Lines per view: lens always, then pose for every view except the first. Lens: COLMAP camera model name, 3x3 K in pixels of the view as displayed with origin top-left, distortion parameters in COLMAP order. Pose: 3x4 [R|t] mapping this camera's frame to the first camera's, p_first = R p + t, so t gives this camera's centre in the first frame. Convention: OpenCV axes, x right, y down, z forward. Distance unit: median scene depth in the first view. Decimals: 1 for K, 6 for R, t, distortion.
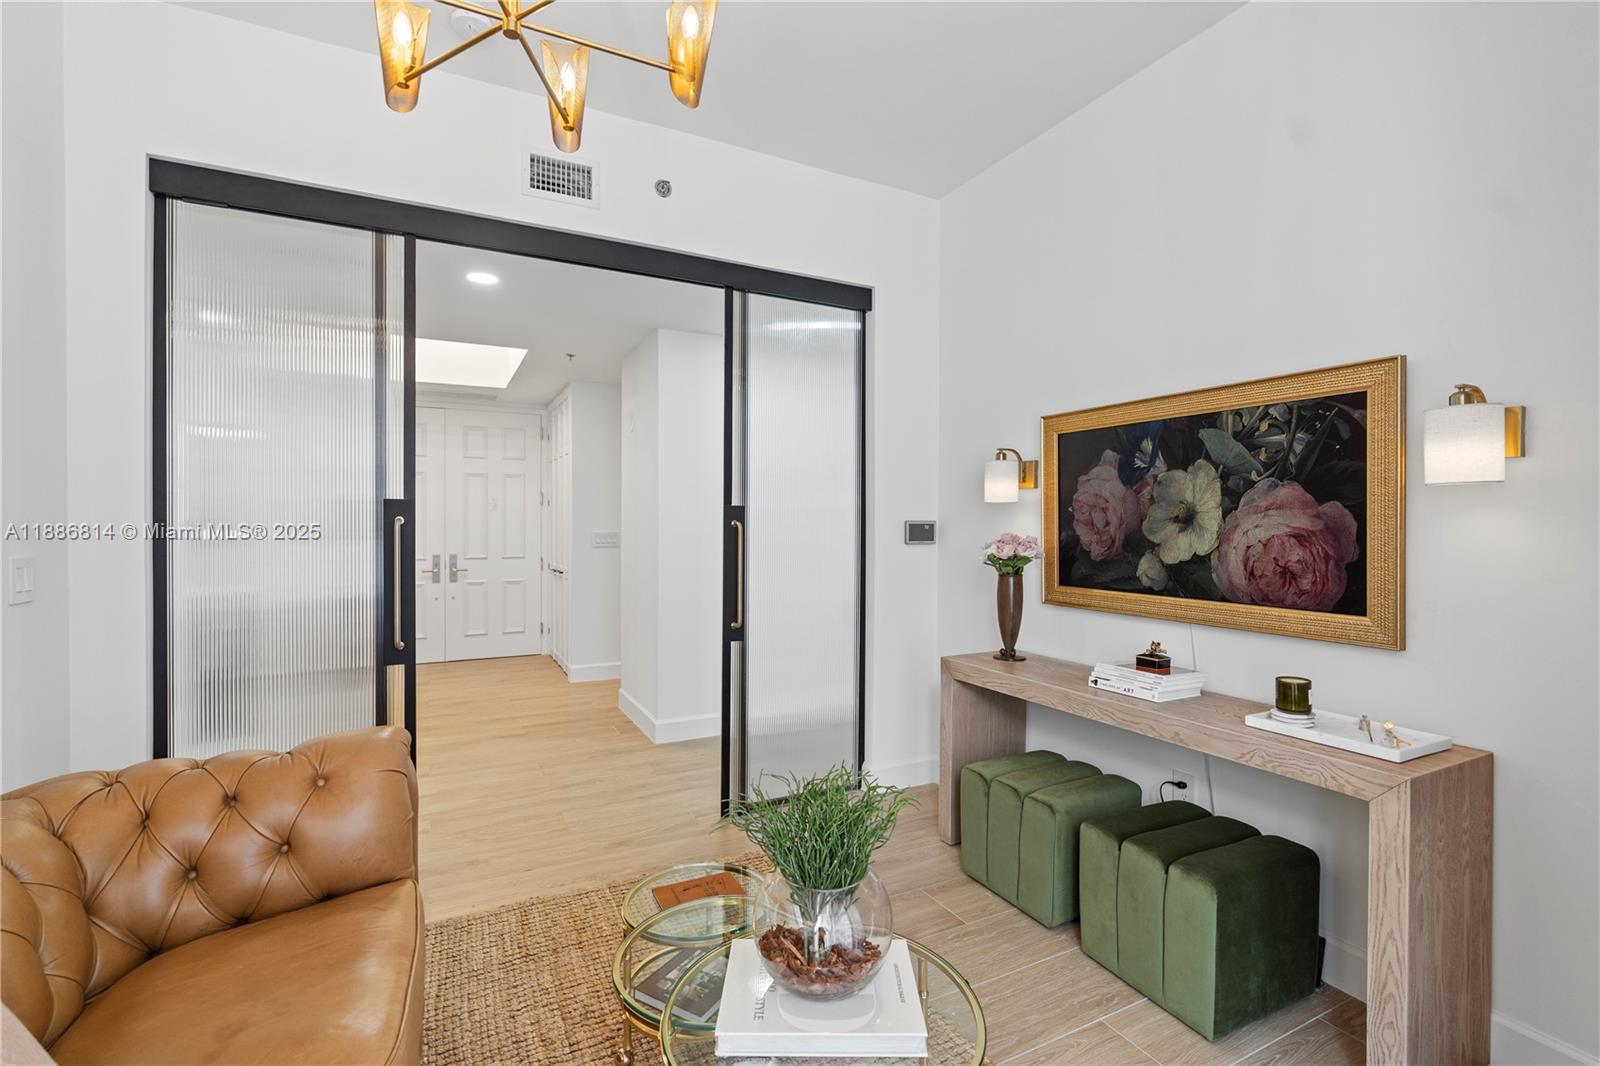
lens RADIAL K [[720.1, 0, 802.5], [0, 720.1, 525.6], [0, 0, 1]] dist [-0.000168, 0.000418]
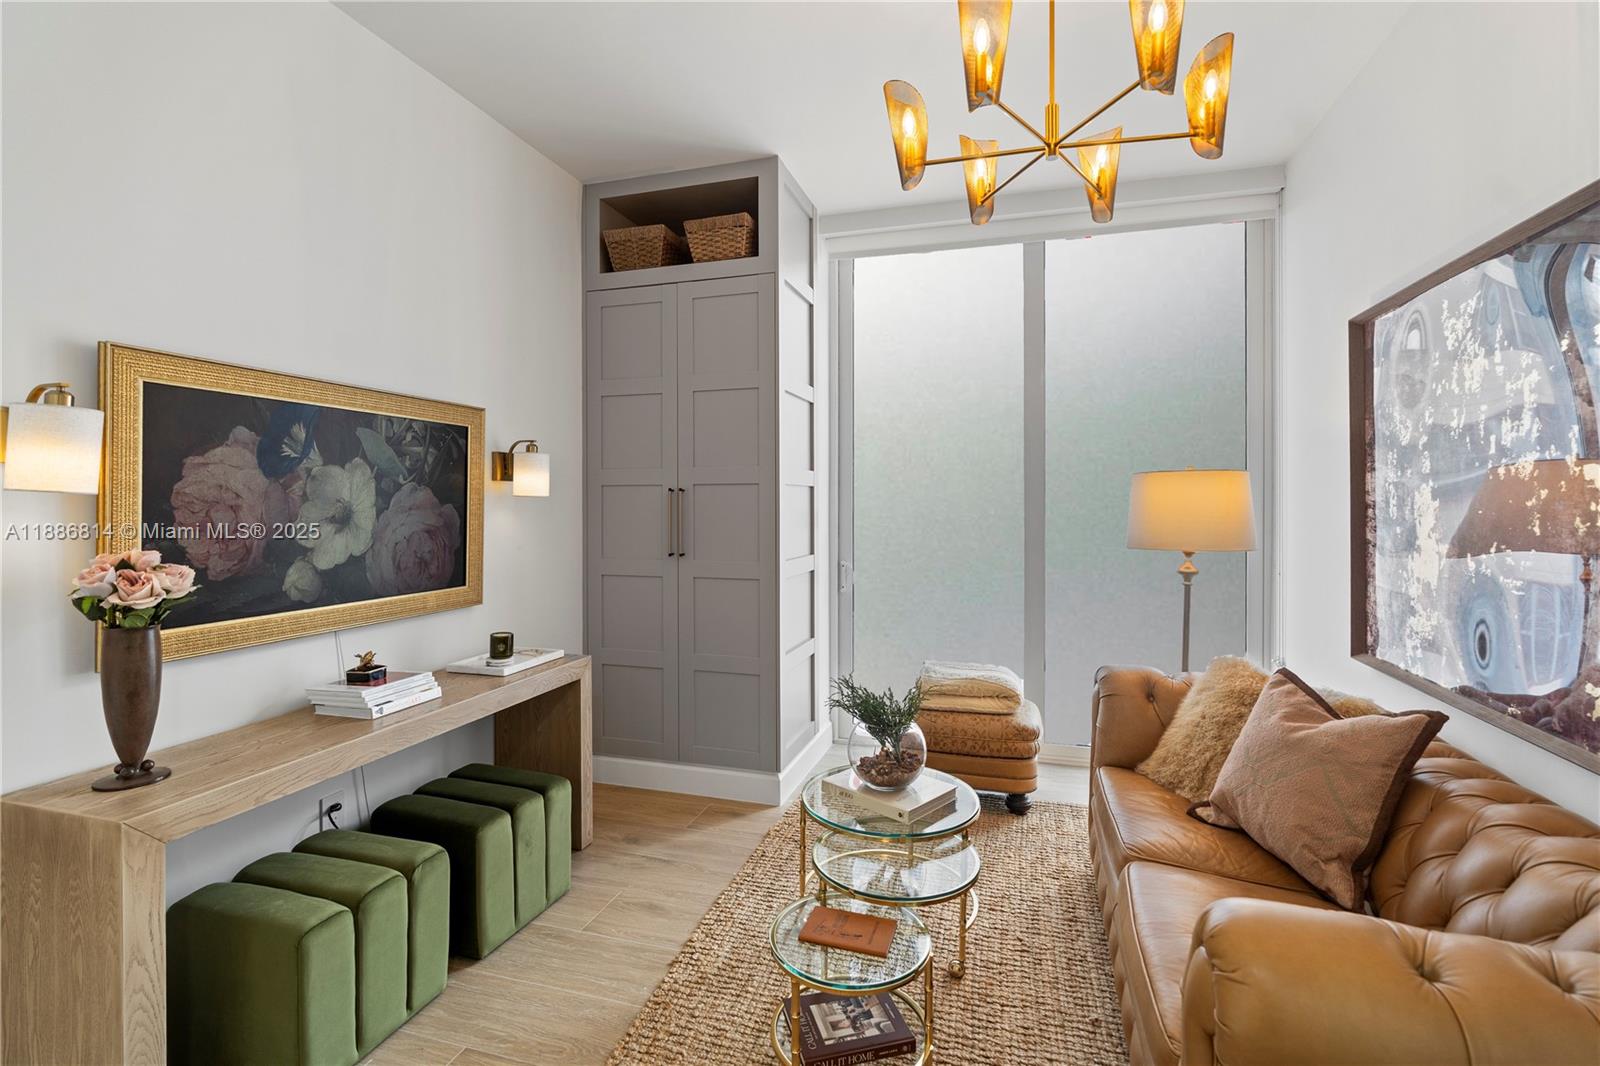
lens RADIAL K [[720.1, 0, 802.5], [0, 720.1, 525.6], [0, 0, 1]] dist [-0.000168, 0.000418]
pose [[-0.715444, -0.024618, 0.698236, -0.543606], [-0.001305, 0.999424, 0.033899, -0.032611], [-0.698669, 0.023342, -0.715064, 1.234033]]
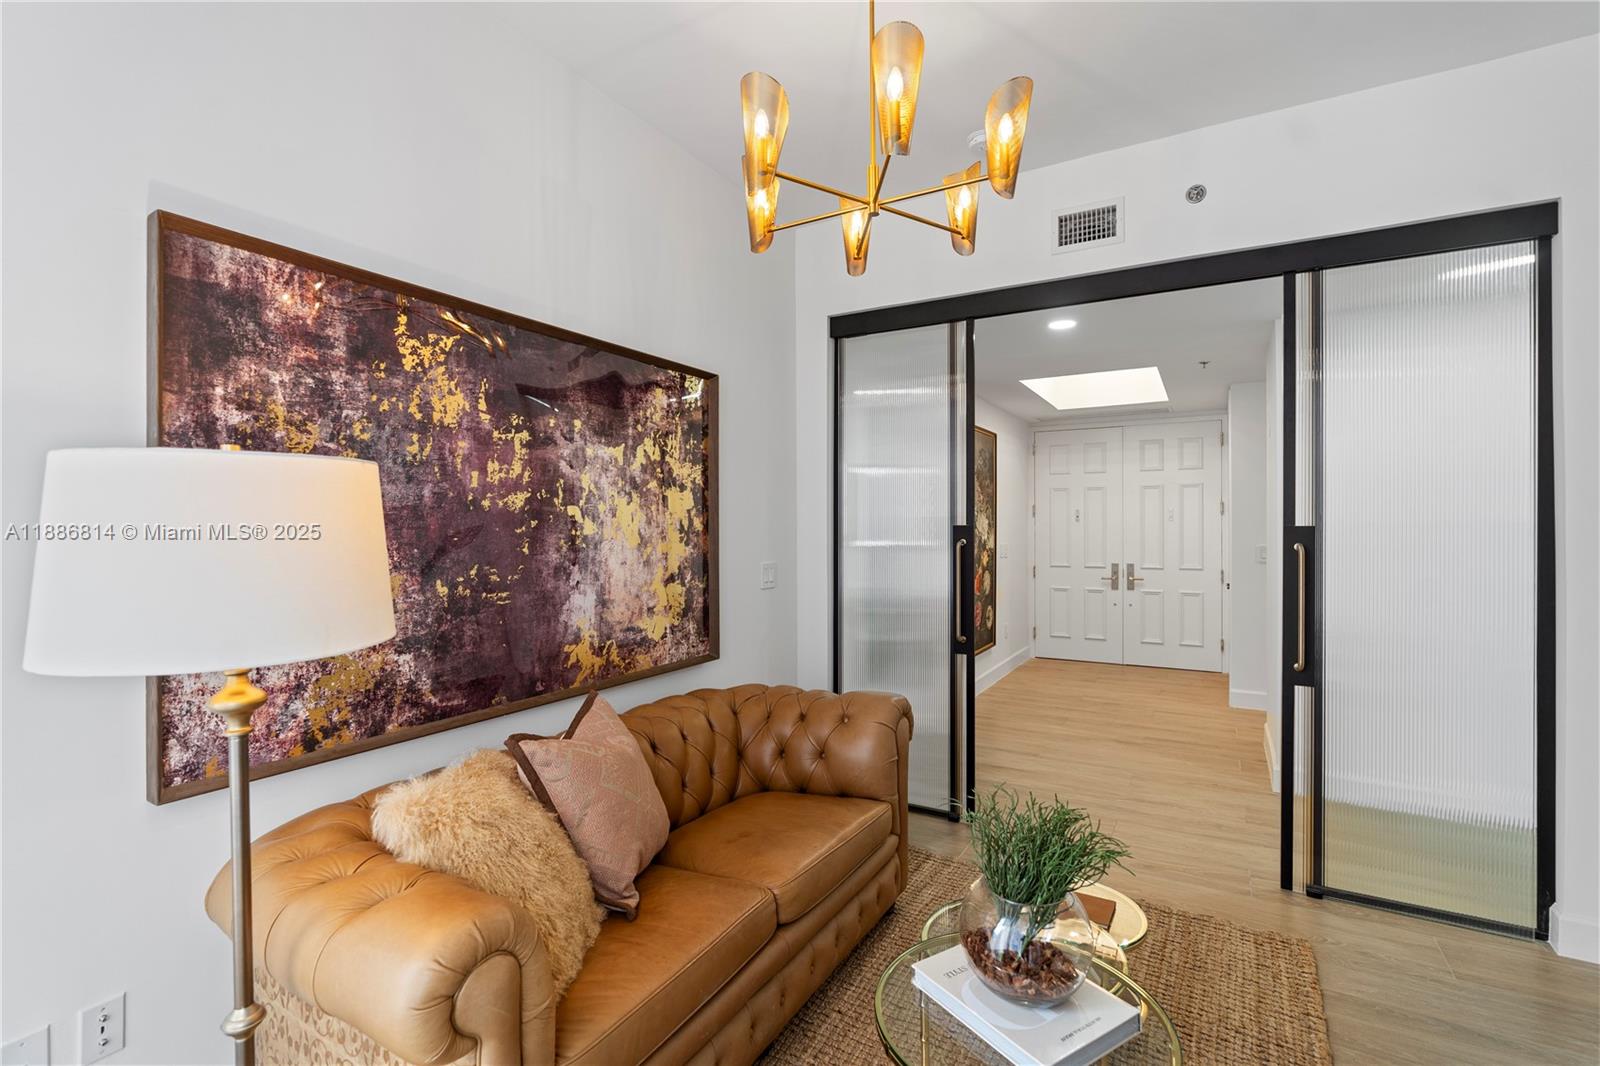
lens RADIAL K [[720.1, 0, 802.5], [0, 720.1, 525.6], [0, 0, 1]] dist [-0.000168, 0.000418]
pose [[0.546006, -0.003680, -0.837773, 0.387677], [0.000504, 0.999992, -0.004065, -0.033915], [0.837781, 0.001797, 0.546004, 0.060298]]
